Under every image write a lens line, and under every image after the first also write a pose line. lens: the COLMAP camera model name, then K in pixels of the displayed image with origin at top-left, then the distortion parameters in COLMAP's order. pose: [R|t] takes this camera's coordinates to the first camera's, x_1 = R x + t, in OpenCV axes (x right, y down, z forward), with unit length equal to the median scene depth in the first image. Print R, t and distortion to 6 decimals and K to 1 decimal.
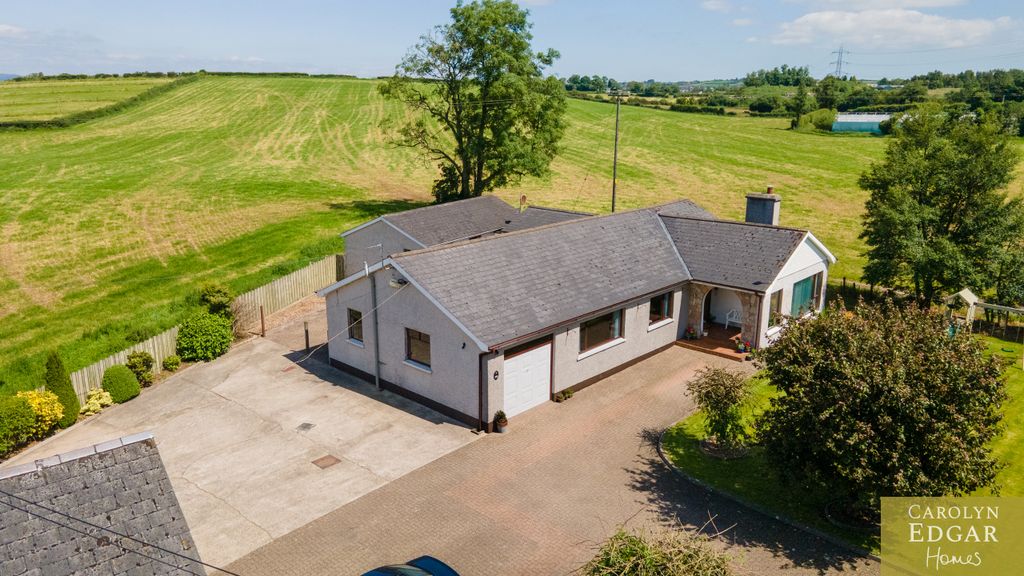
lens RADIAL K [[748.9, 0, 508.7], [0, 748.9, 288.8], [0, 0, 1]] dist [0.031914, 0.027450]
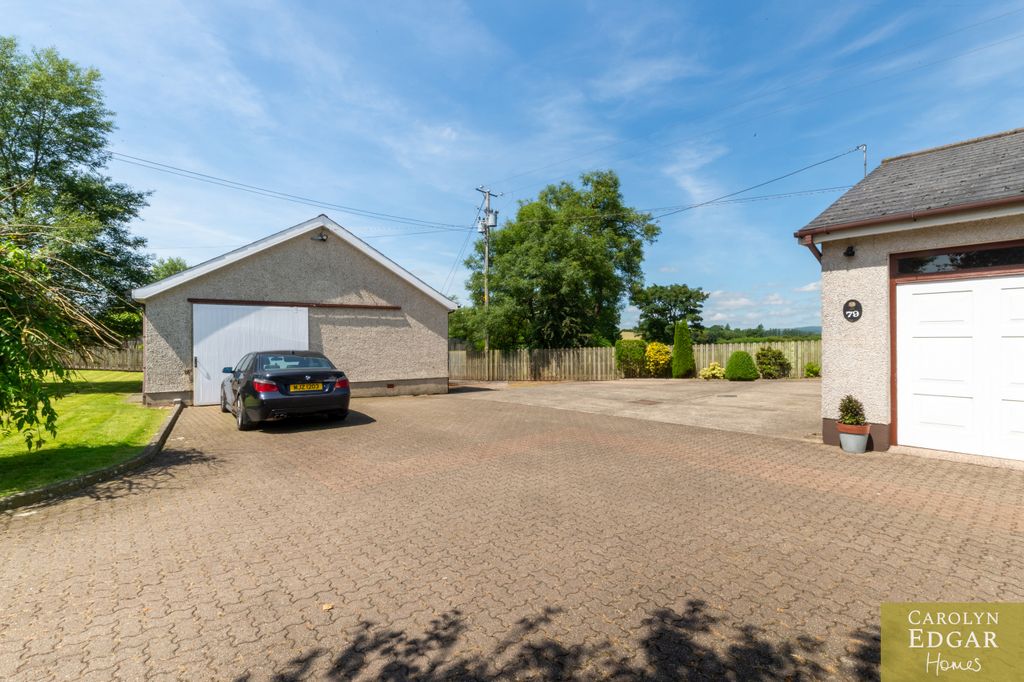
lens RADIAL K [[462.2, 0, 513.7], [0, 462.2, 340.3], [0, 0, 1]] dist [0.017197, -0.006978]
pose [[-0.115233, -0.001209, -0.993338, 0.227195], [-0.250258, 0.967778, 0.027854, 0.142520], [0.961297, 0.251800, -0.111822, 0.694328]]
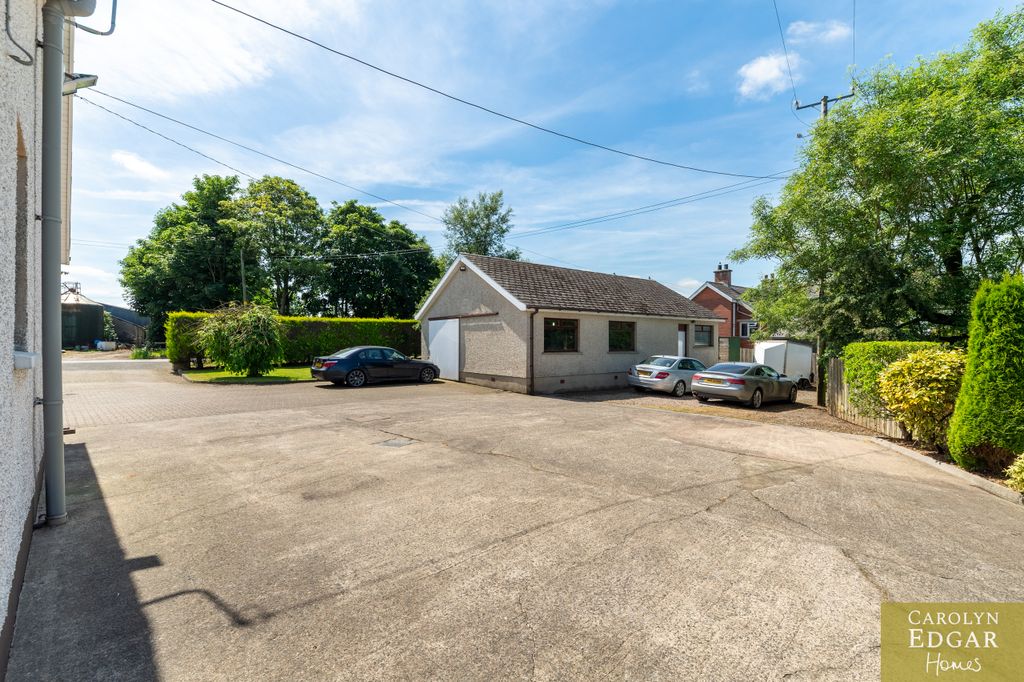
lens RADIAL K [[490.8, 0, 529.9], [0, 490.8, 337.1], [0, 0, 1]] dist [0.016556, -0.001139]
pose [[-0.999993, -0.002778, -0.002516, -0.314453], [-0.003318, 0.968388, 0.249427, 0.021213], [0.001744, 0.249433, -0.968390, 1.140470]]
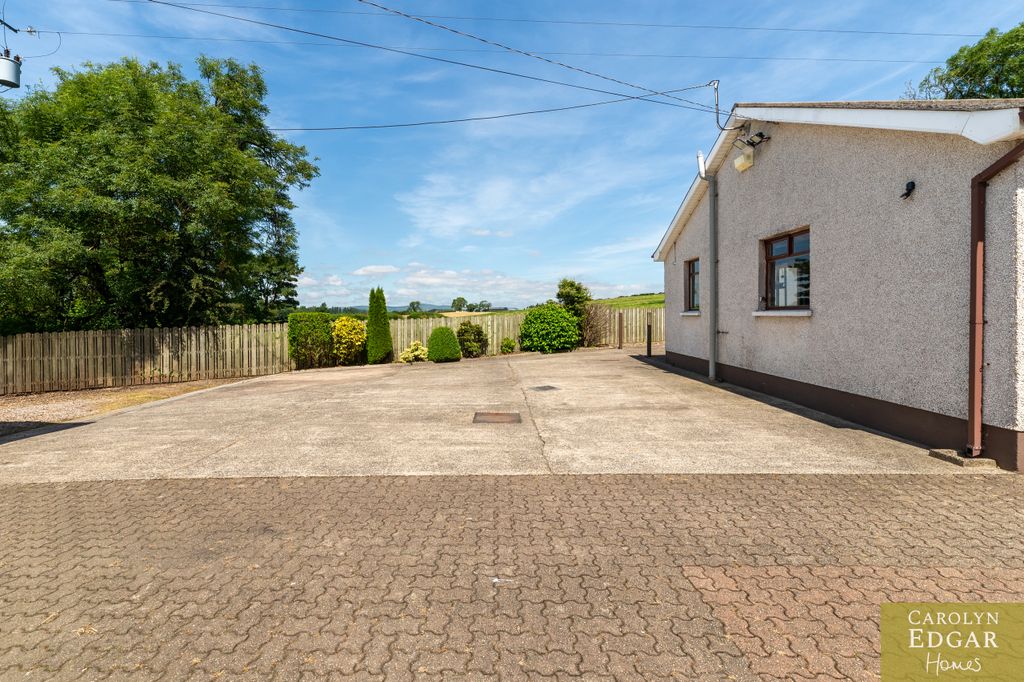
lens RADIAL K [[462.2, 0, 483.4], [0, 462.2, 319.1], [0, 0, 1]] dist [0.017197, -0.006978]
pose [[0.647354, 0.000970, -0.762189, -0.019620], [-0.191135, 0.968252, -0.161105, 0.168179], [0.737835, 0.249973, 0.626987, 0.612476]]
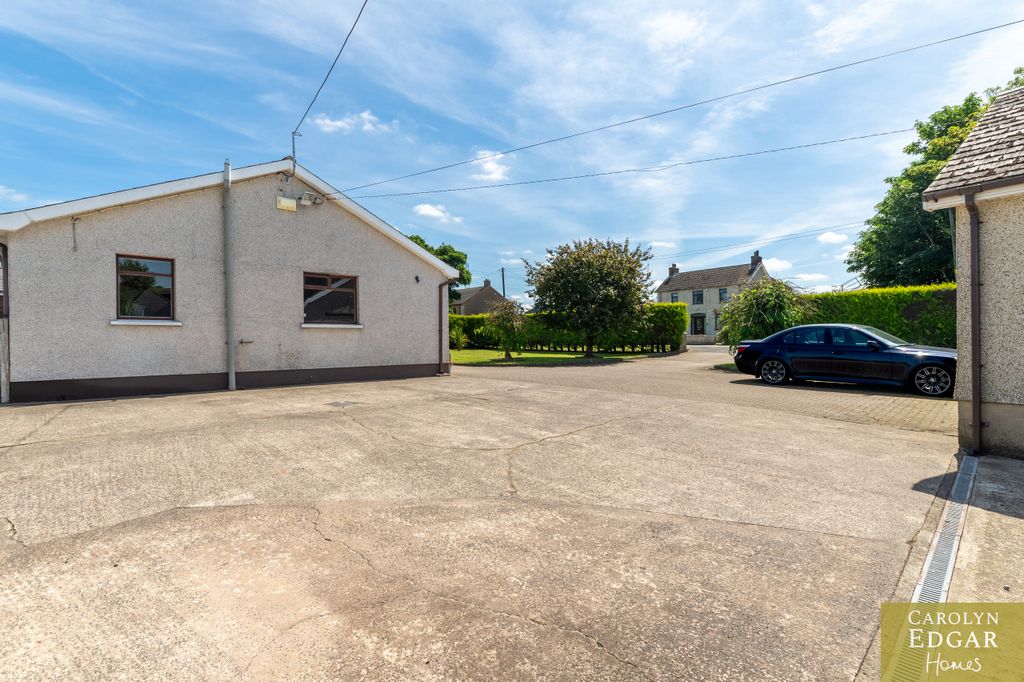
lens RADIAL K [[510.5, 0, 514.7], [0, 510.5, 339.2], [0, 0, 1]] dist [0.033637, 0.000677]
pose [[0.058165, 0.002198, 0.998305, -0.531876], [0.265841, 0.963856, -0.017611, 0.151696], [-0.962261, 0.266414, 0.055479, 0.724944]]
